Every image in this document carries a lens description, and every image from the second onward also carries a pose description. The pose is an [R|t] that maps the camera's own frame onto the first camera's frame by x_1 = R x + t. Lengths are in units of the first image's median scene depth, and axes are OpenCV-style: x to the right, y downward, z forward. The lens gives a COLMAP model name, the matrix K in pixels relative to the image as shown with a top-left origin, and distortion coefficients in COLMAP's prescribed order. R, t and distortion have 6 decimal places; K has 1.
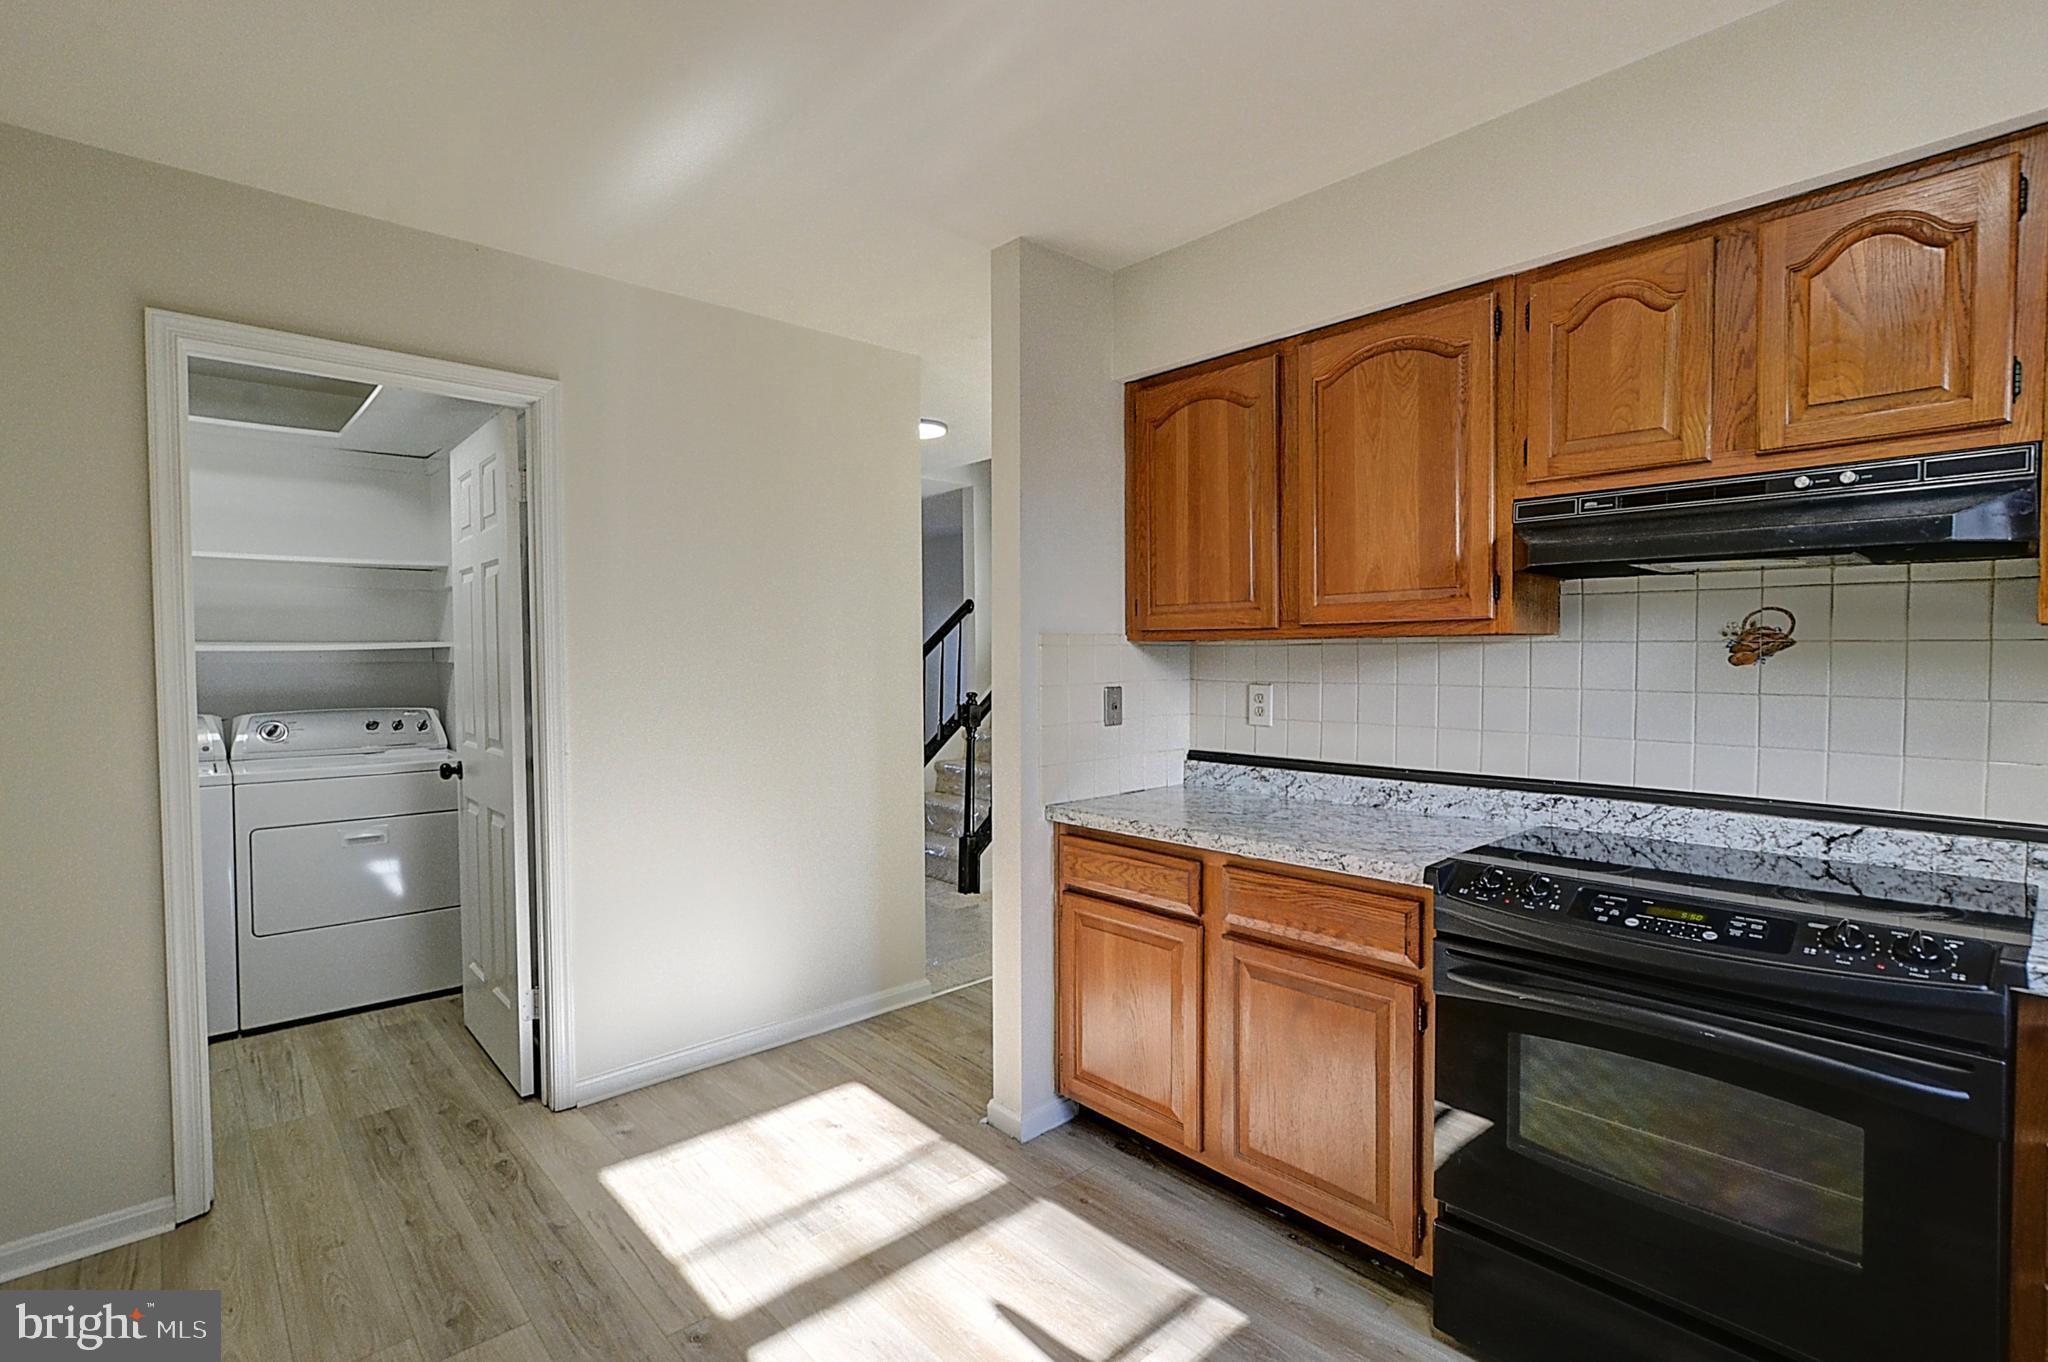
lens RADIAL K [[969.9, 0, 1024.0], [0, 969.9, 681.0], [0, 0, 1]] dist [-0.002783, -0.000381]
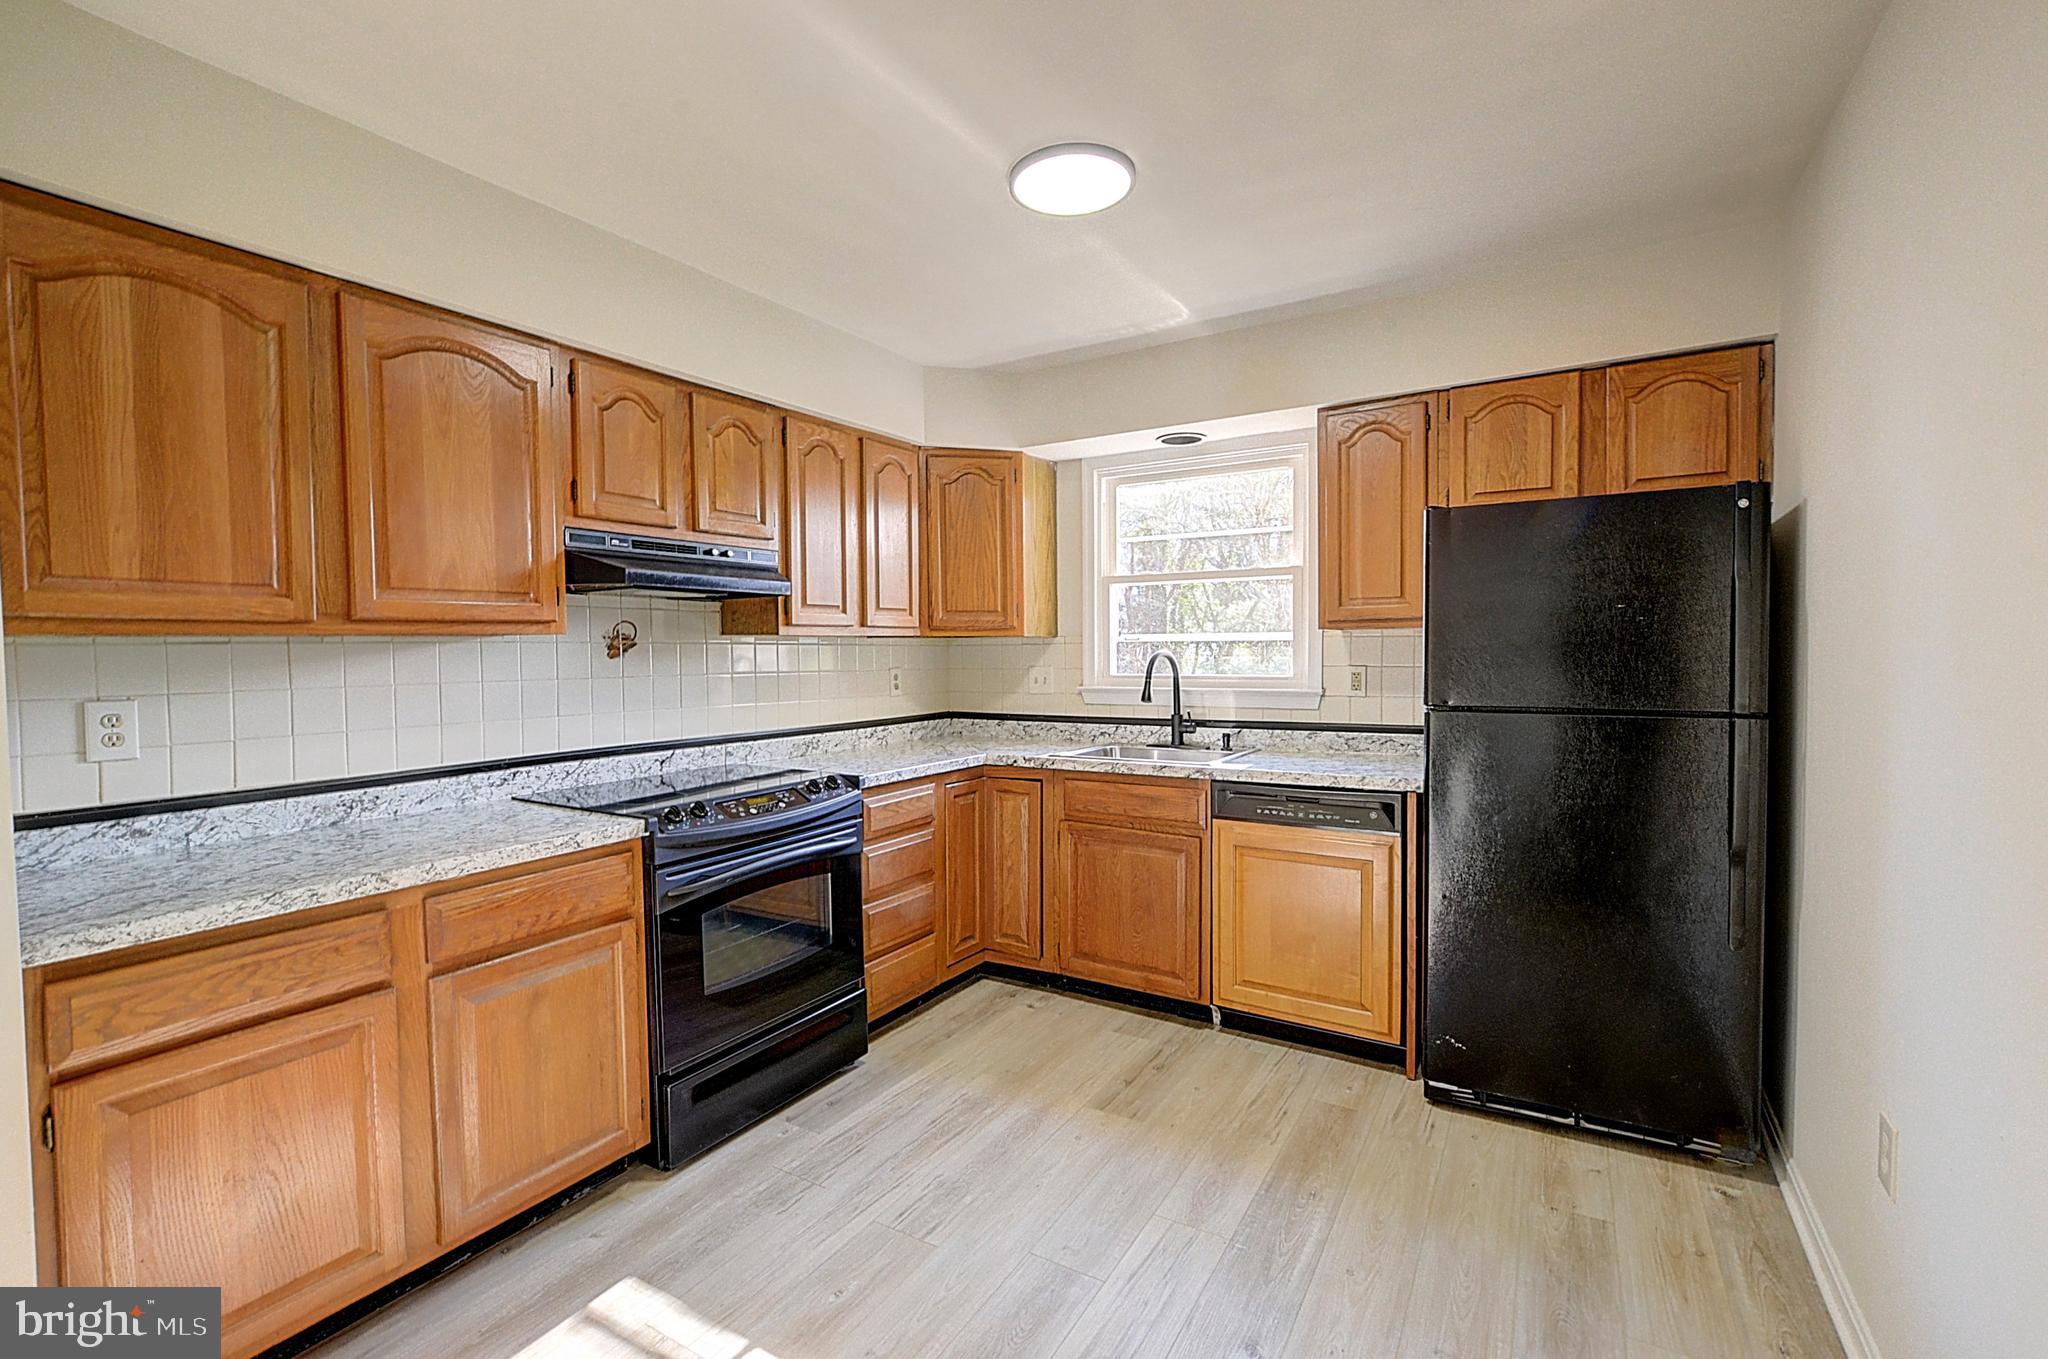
lens RADIAL K [[875.1, 0, 1024.0], [0, 875.1, 679.5], [0, 0, 1]] dist [-0.012044, 0.000231]
pose [[-0.285696, -0.028581, 0.957894, -0.653326], [0.040964, 0.998277, 0.042003, -0.013195], [-0.957444, 0.051240, -0.284033, 0.682722]]
